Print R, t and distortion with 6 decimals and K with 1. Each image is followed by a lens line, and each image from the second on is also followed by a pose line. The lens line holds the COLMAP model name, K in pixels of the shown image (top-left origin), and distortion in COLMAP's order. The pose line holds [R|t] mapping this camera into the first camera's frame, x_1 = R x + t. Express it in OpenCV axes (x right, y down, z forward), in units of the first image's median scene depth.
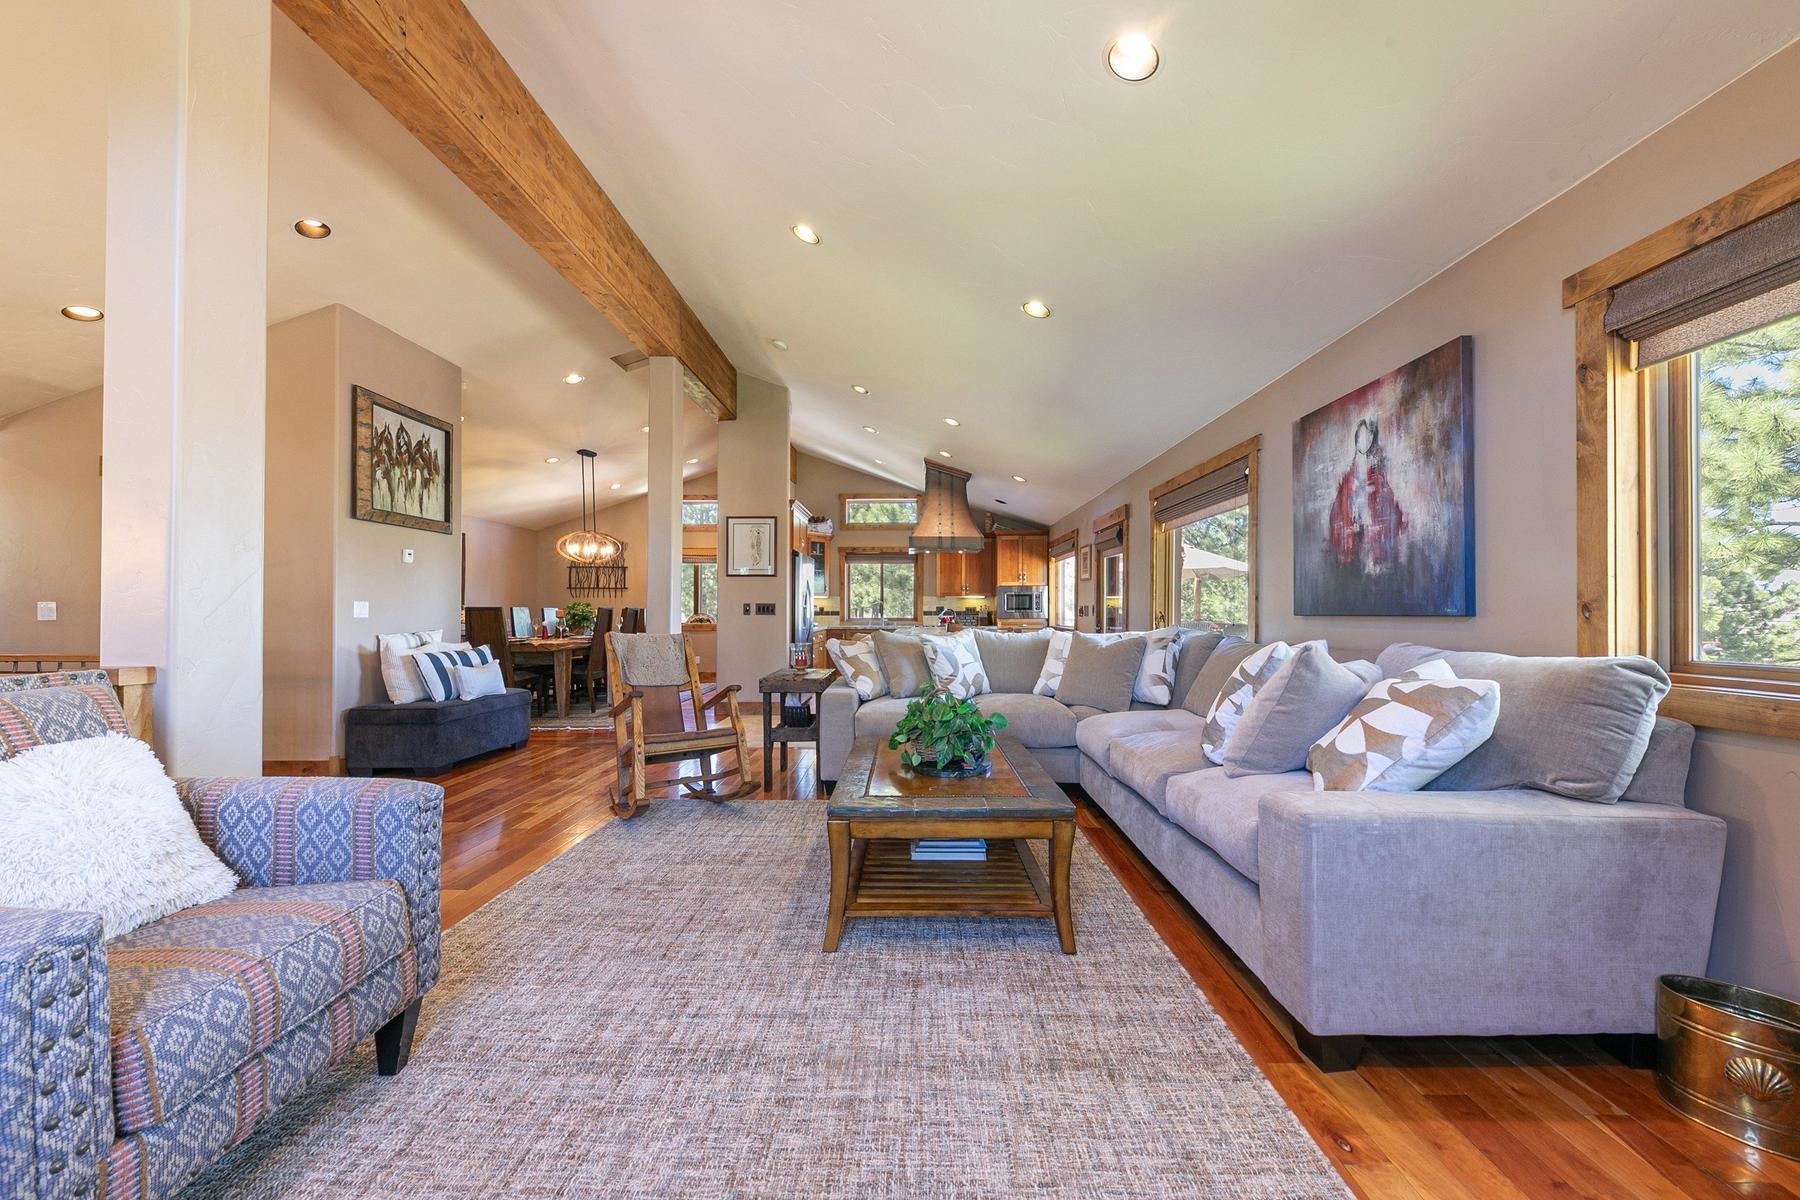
lens RADIAL K [[636.9, 0, 900.0], [0, 636.9, 600.0], [0, 0, 1]] dist [-0.000078, -0.000005]
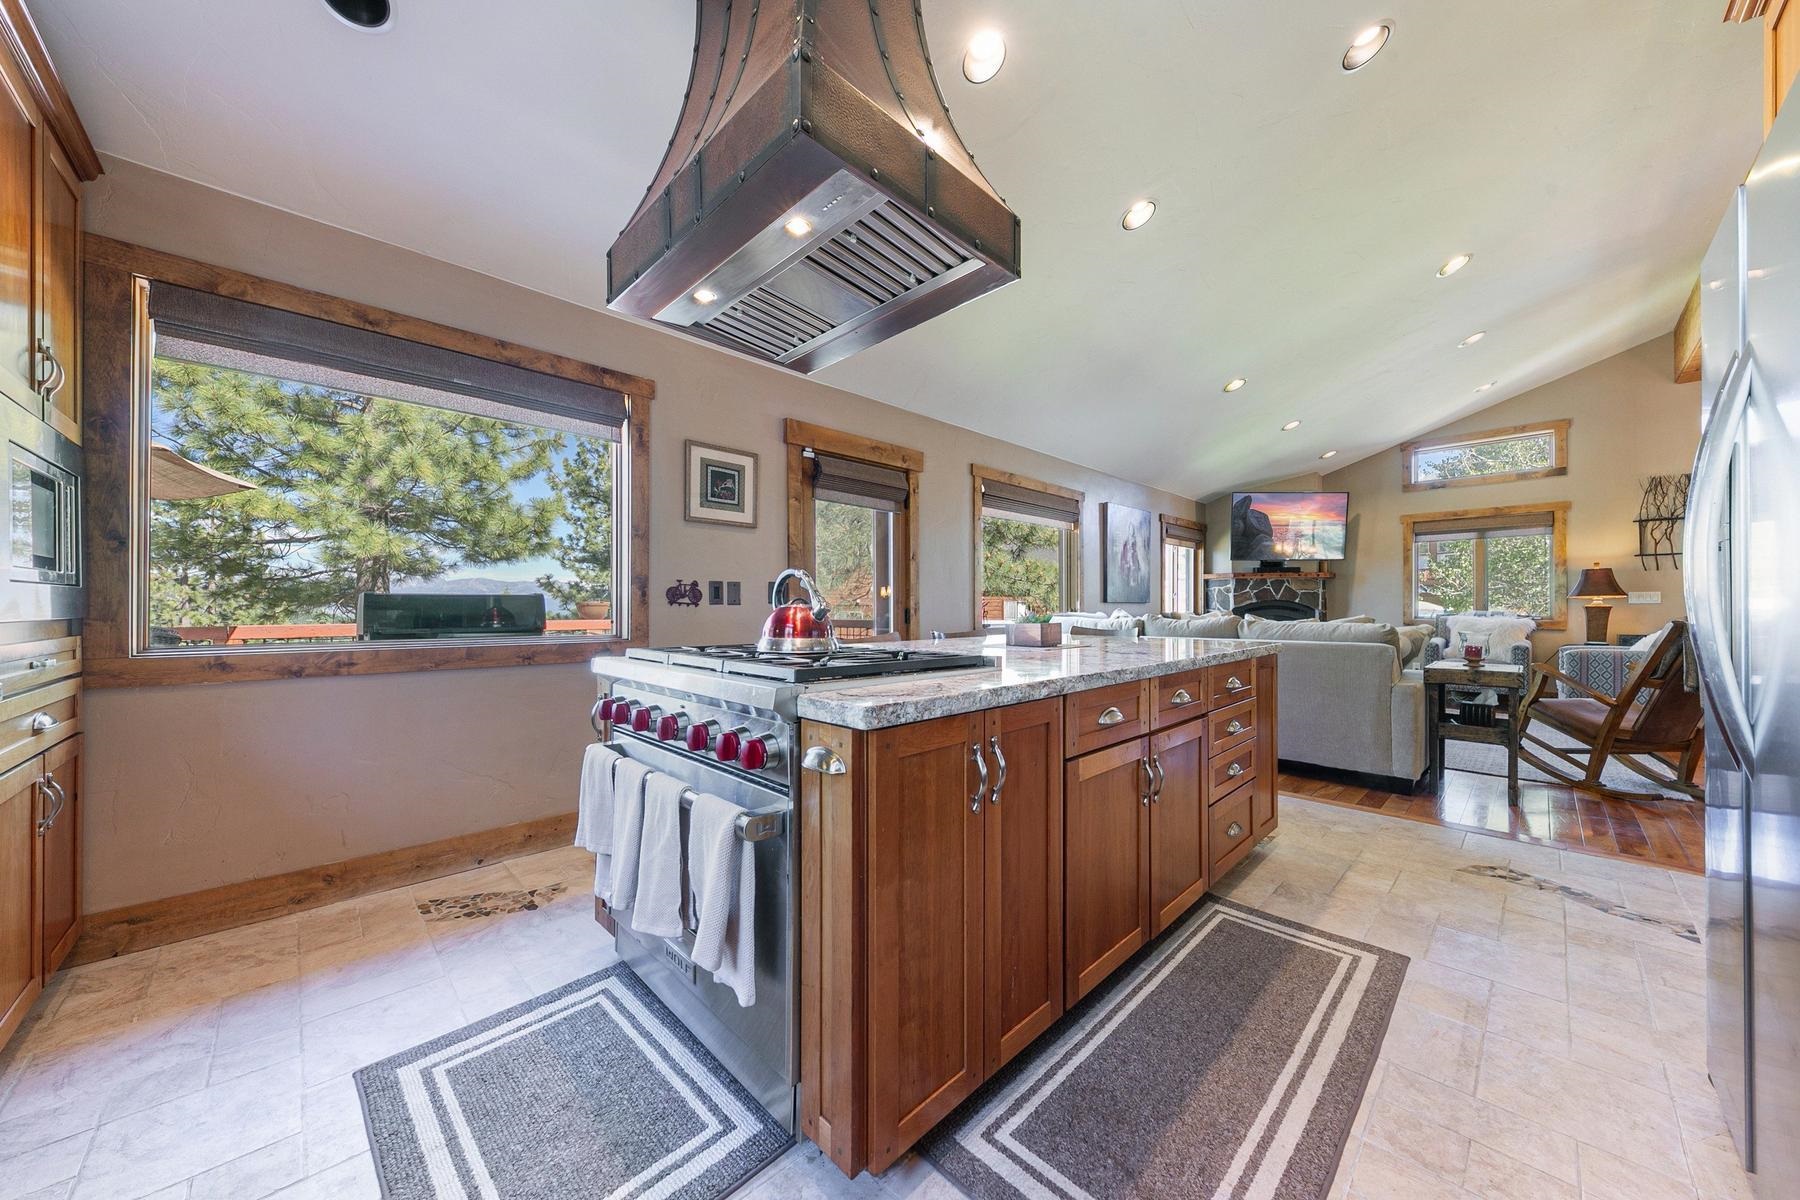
lens RADIAL K [[614.6, 0, 909.6], [0, 614.6, 606.6], [0, 0, 1]] dist [0.018938, -0.006839]
pose [[-0.719773, 0.002547, 0.694205, -0.190826], [-0.011908, 0.999801, -0.016016, 0.057007], [-0.694108, -0.019794, -0.719599, 2.153716]]
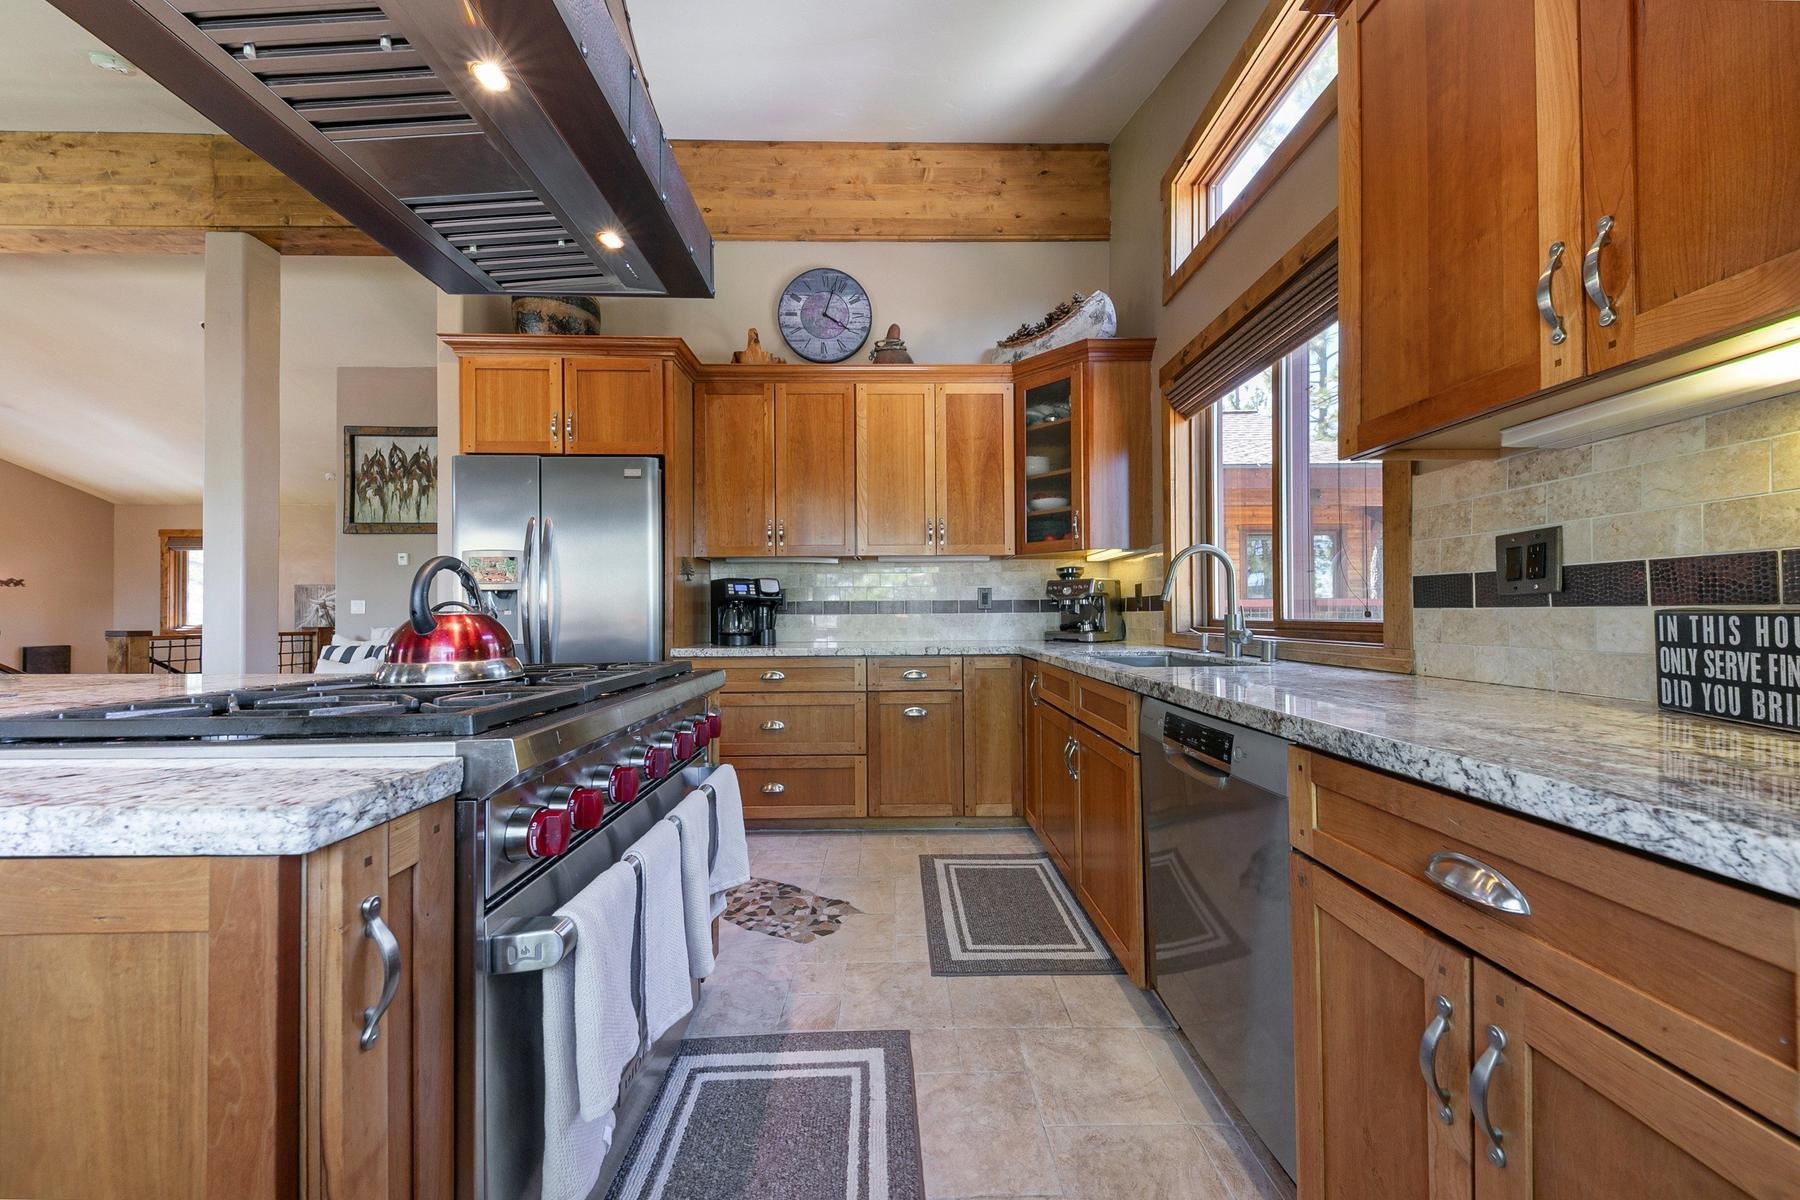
lens RADIAL K [[614.6, 0, 909.6], [0, 614.6, 606.6], [0, 0, 1]] dist [0.018938, -0.006839]
pose [[0.043512, -0.010496, -0.998998, 0.413064], [0.024556, 0.999654, -0.009433, 0.054144], [0.998751, -0.024121, 0.043754, 2.104634]]
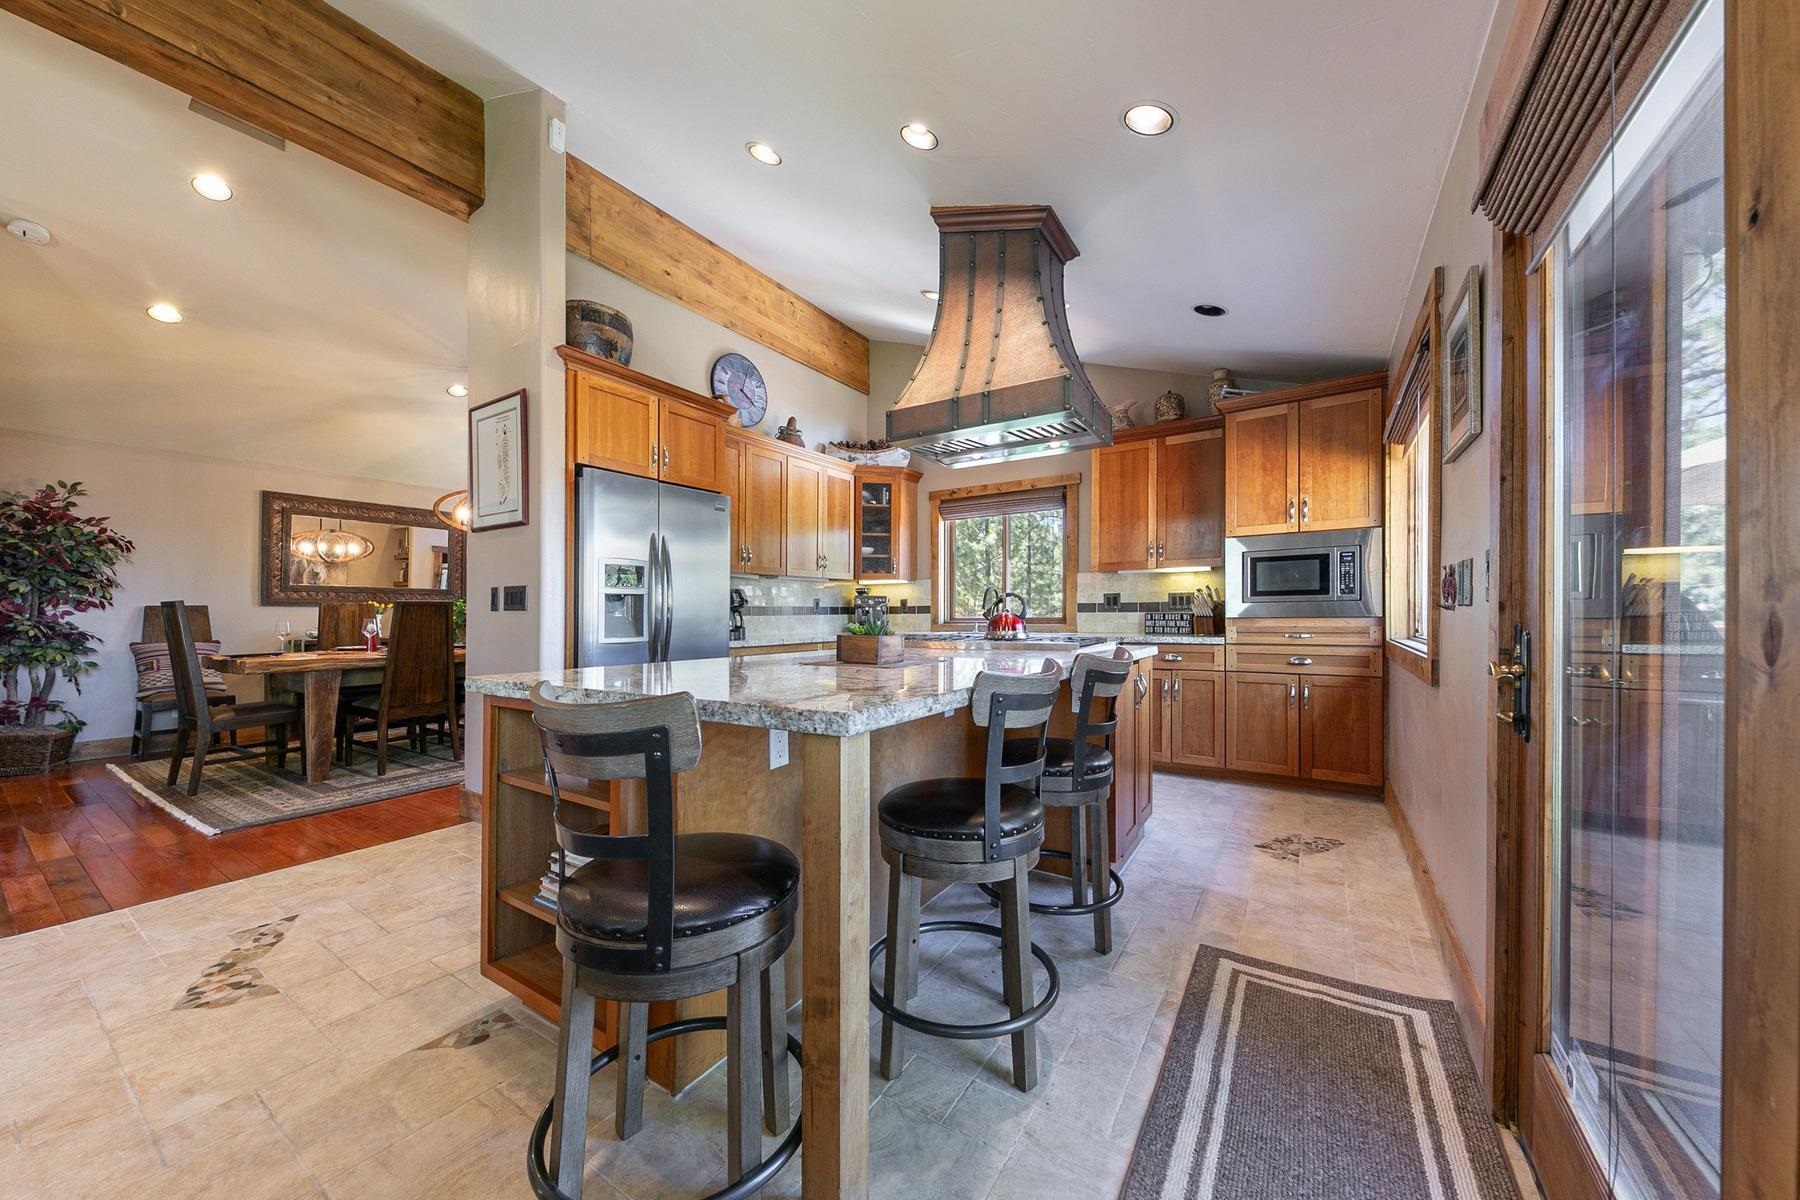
lens RADIAL K [[622.8, 0, 913.5], [0, 622.8, 616.6], [0, 0, 1]] dist [0.019337, 0.000013]
pose [[0.855459, -0.003325, -0.517860, 0.422816], [0.015923, 0.999675, 0.019884, 0.037893], [0.517626, -0.025256, 0.855234, 1.238766]]
